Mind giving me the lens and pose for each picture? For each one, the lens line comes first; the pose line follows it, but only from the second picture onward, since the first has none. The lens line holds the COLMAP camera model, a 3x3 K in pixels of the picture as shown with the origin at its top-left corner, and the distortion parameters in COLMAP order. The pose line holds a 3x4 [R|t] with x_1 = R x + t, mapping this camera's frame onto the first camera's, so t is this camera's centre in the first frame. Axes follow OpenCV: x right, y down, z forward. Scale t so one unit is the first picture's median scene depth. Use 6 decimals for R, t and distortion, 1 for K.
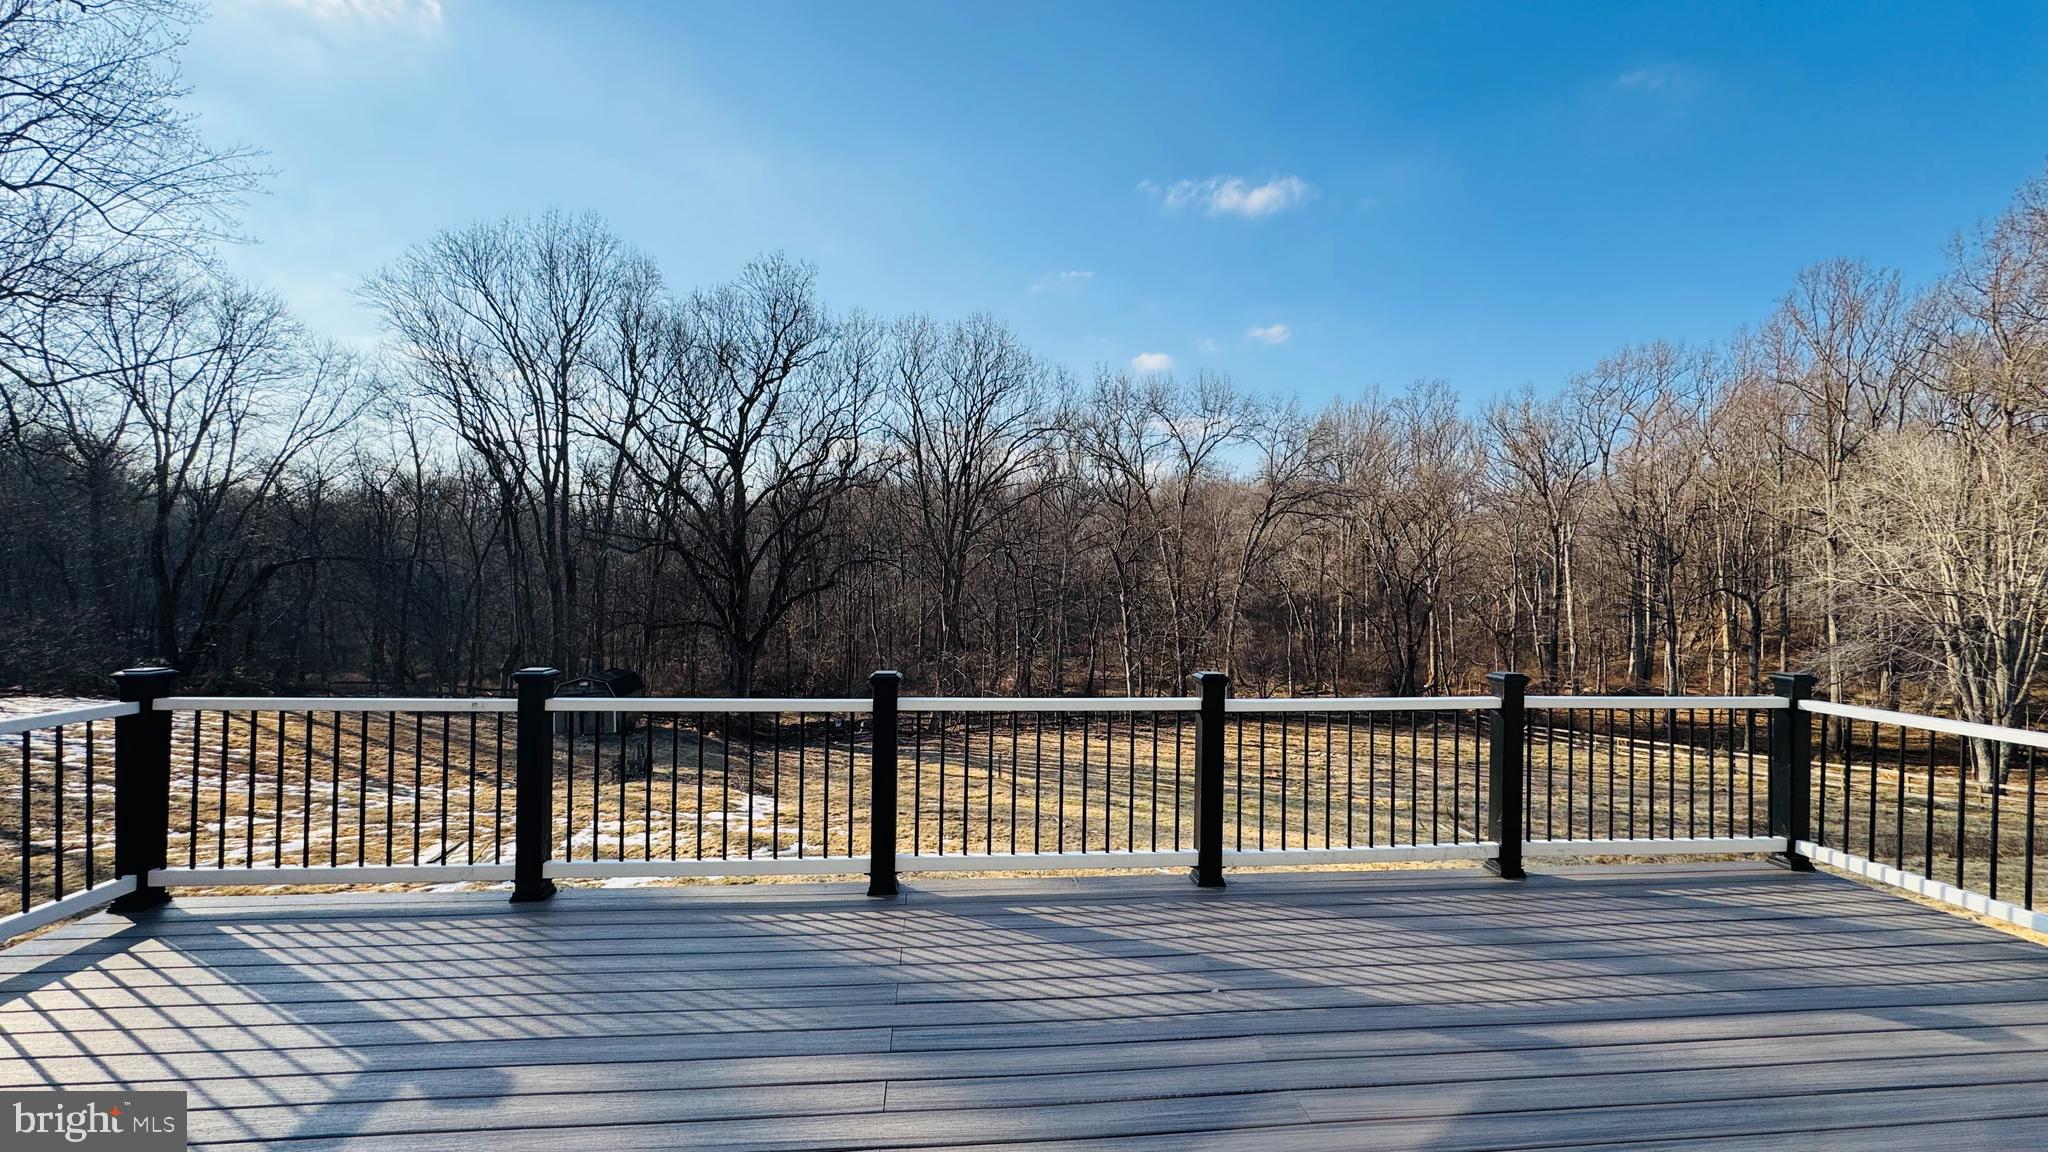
lens RADIAL K [[816.0, 0, 1023.7], [0, 816.0, 571.8], [0, 0, 1]] dist [-0.002233, 0.000371]
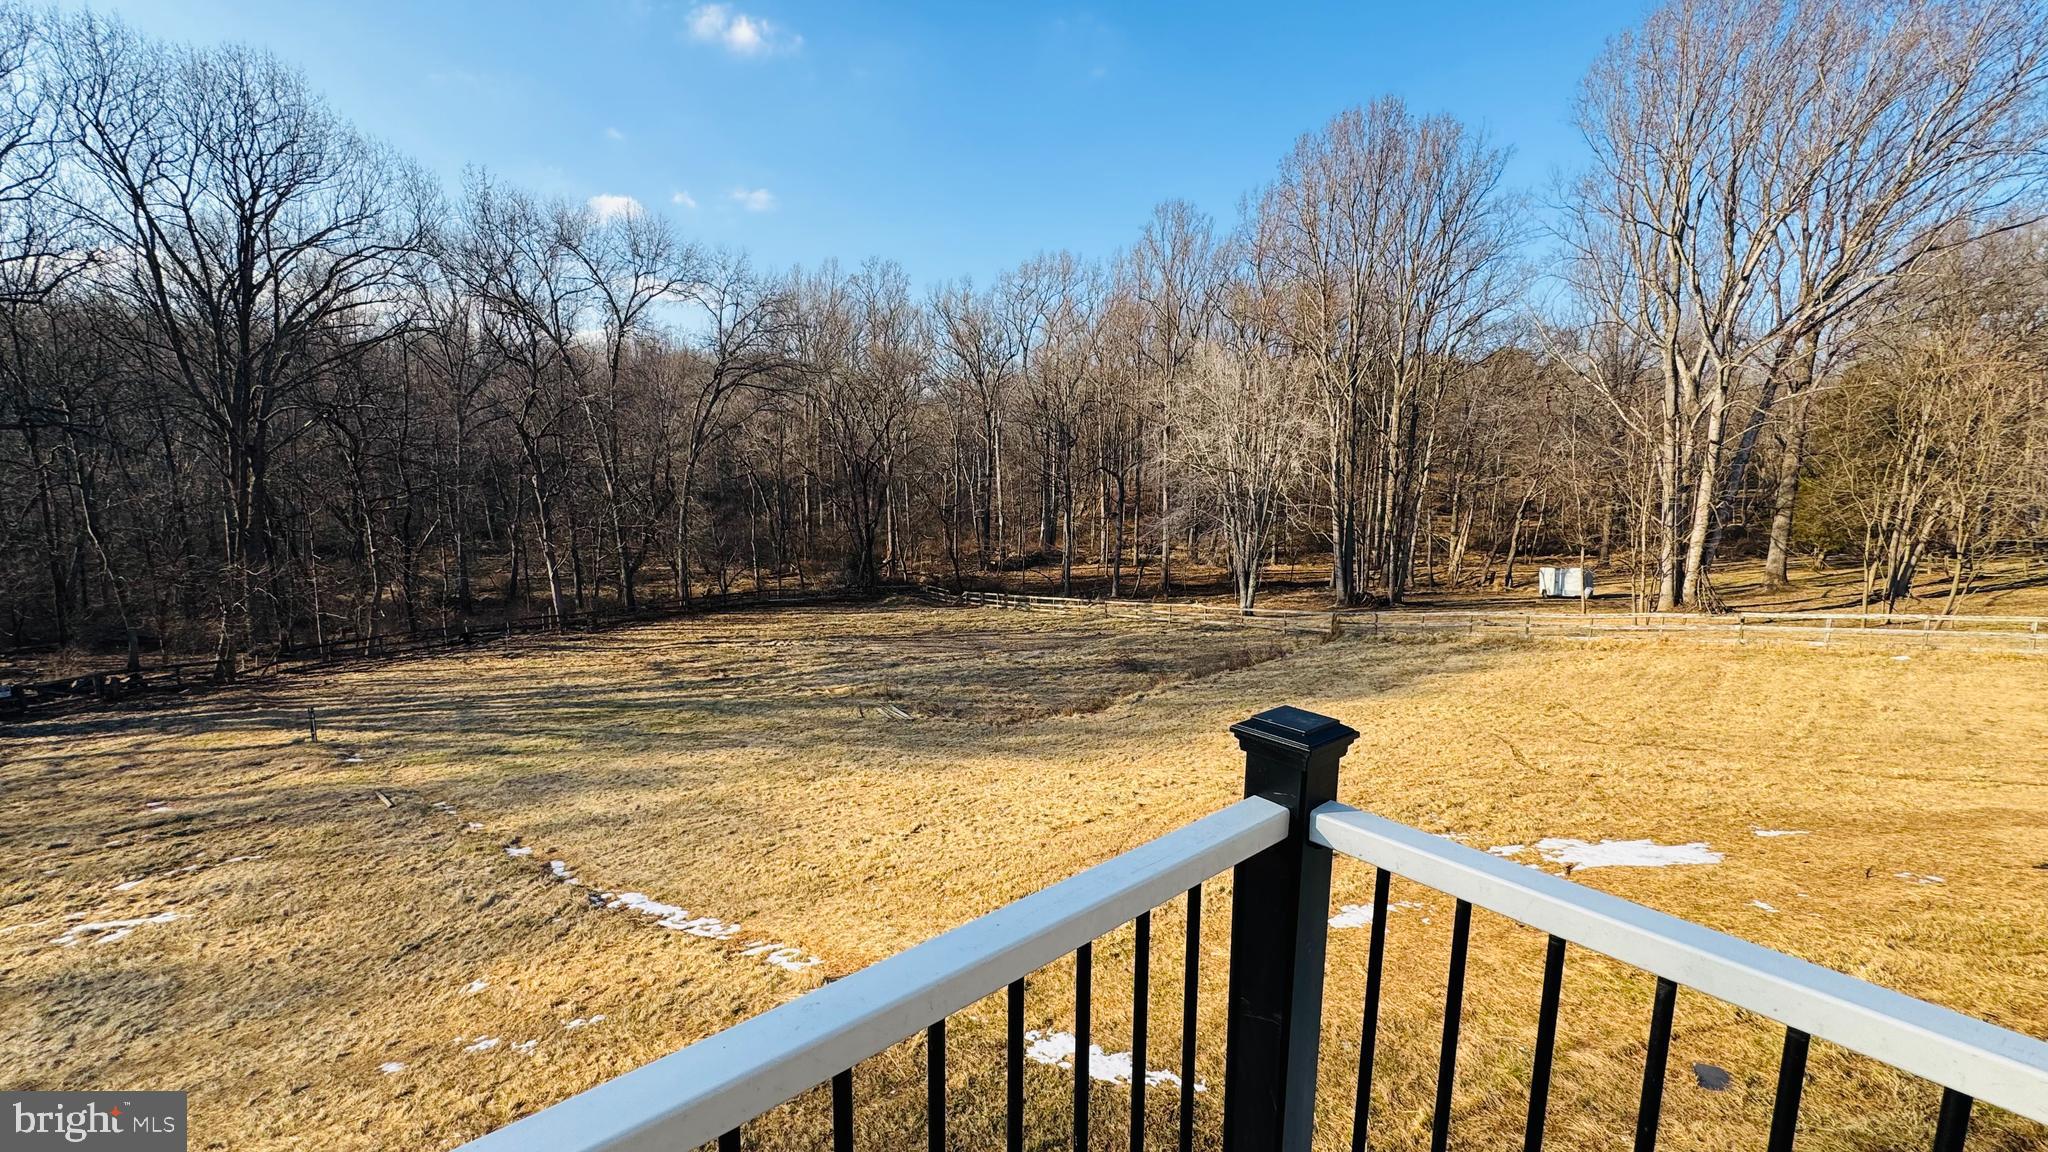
lens RADIAL K [[814.5, 0, 1023.3], [0, 814.5, 570.3], [0, 0, 1]] dist [-0.002459, 0.000167]
pose [[0.817113, -0.075392, 0.571527, 0.057697], [-0.007417, 0.989954, 0.141192, 0.002356], [-0.576430, -0.119609, 0.808345, 0.068343]]
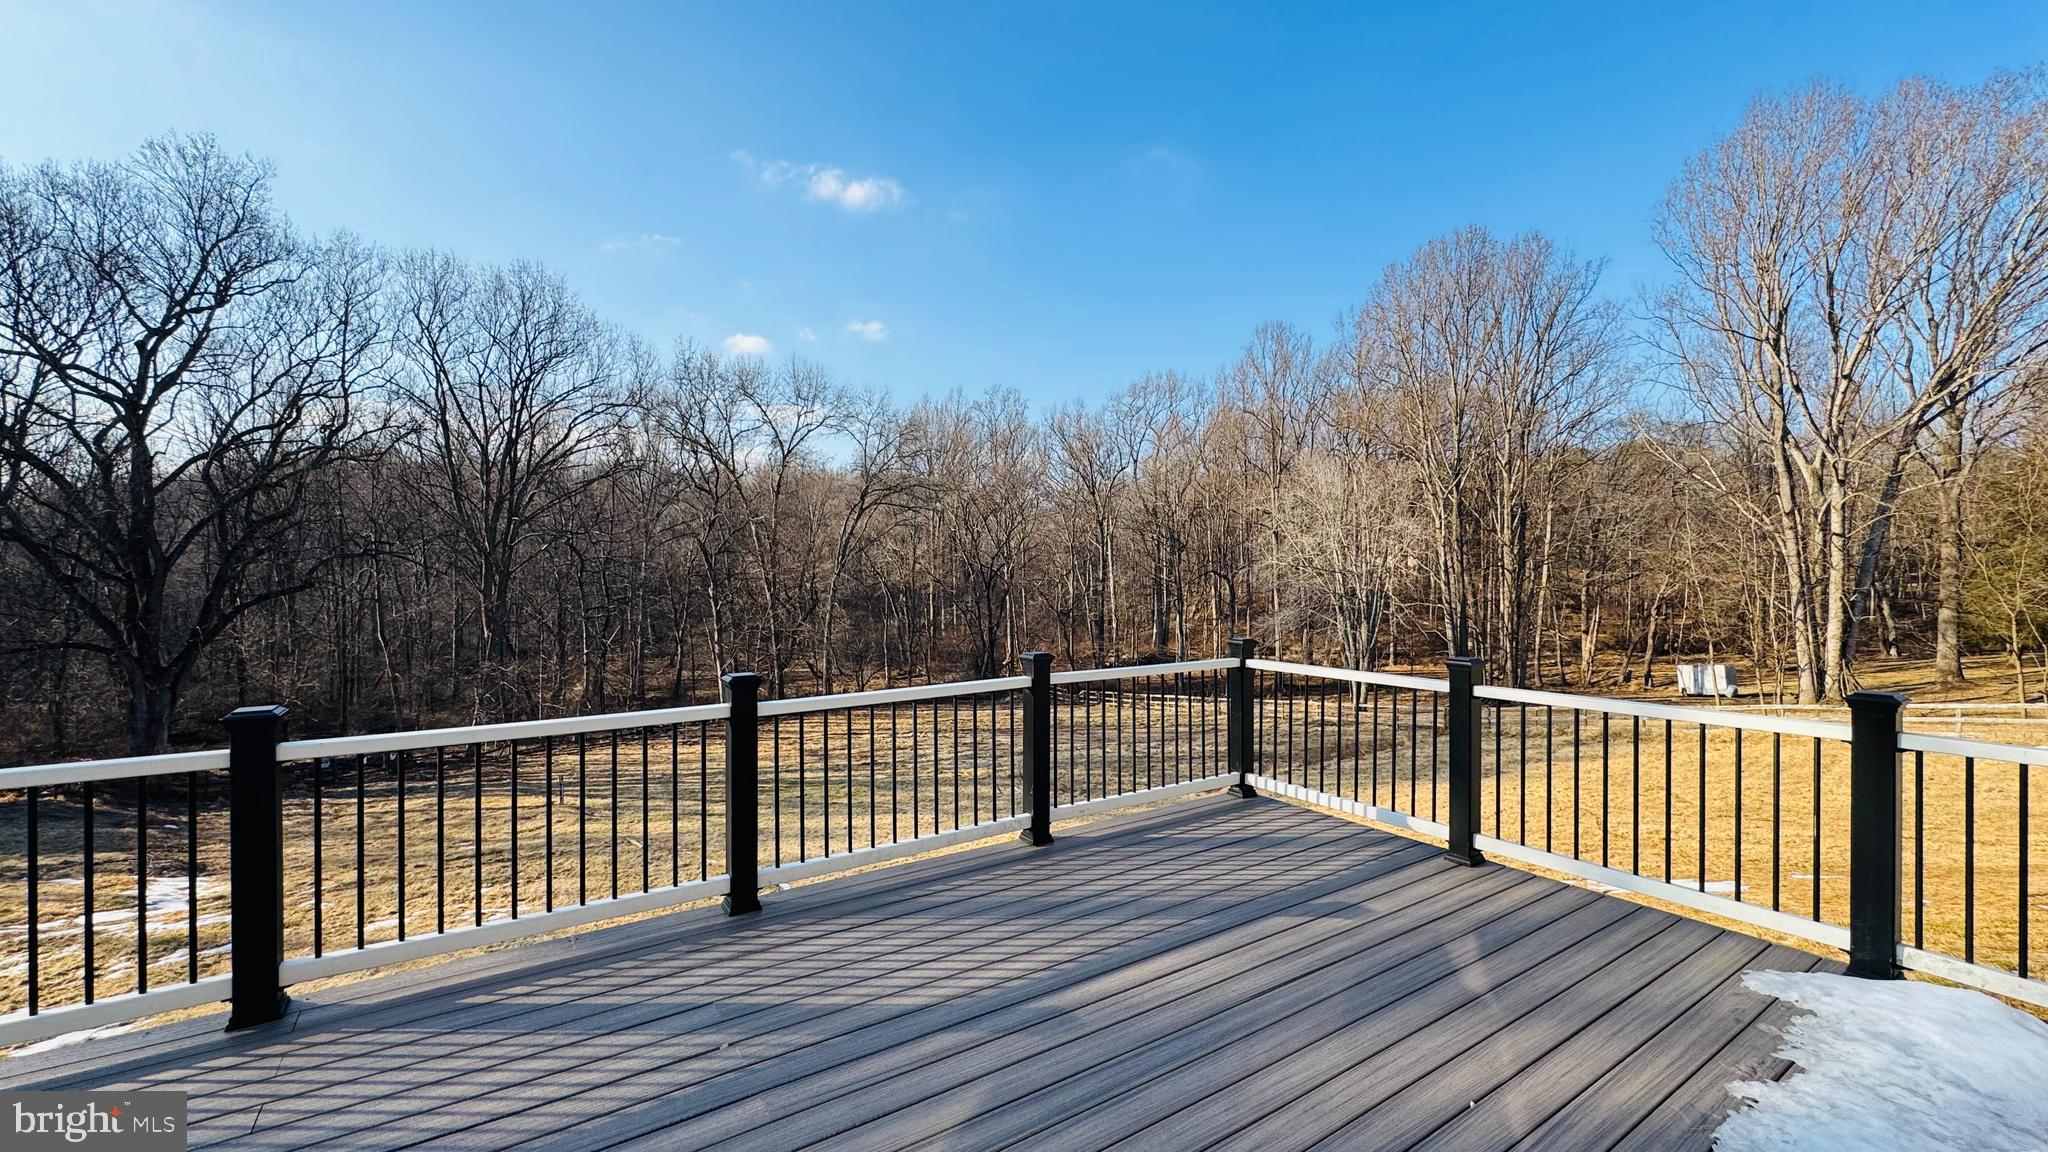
lens RADIAL K [[815.4, 0, 1023.0], [0, 815.4, 573.4], [0, 0, 1]] dist [-0.001997, -0.000224]
pose [[0.886705, -0.018779, 0.461955, 0.007153], [0.012592, 0.999785, 0.016471, 0.000223], [-0.462165, -0.008788, 0.886750, 0.005372]]
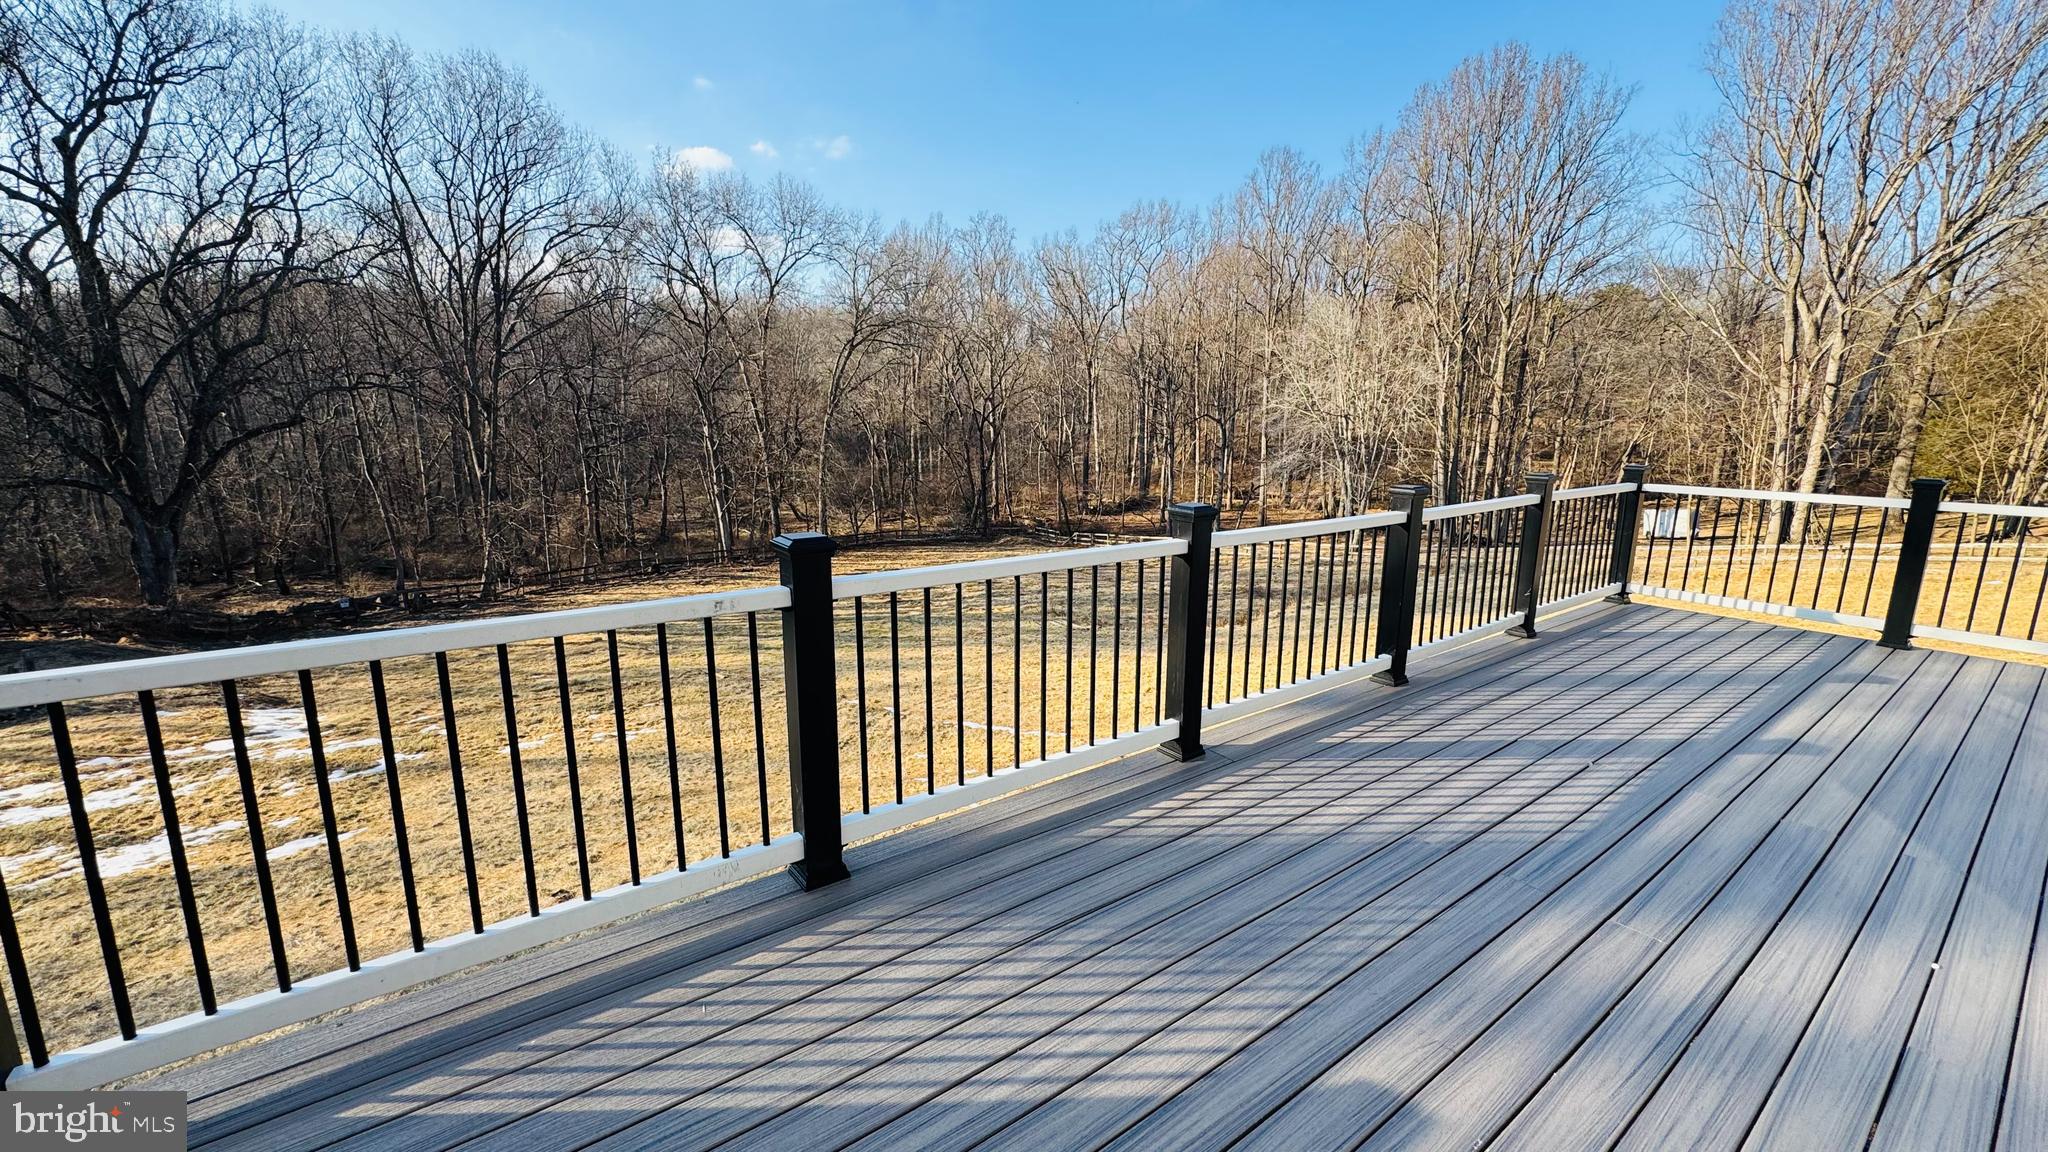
lens RADIAL K [[815.4, 0, 1023.0], [0, 815.4, 573.4], [0, 0, 1]] dist [-0.001997, -0.000224]
pose [[0.860732, -0.106689, 0.497754, -0.053950], [0.002458, 0.978651, 0.205515, 0.001599], [-0.509053, -0.175669, 0.842618, 0.028395]]
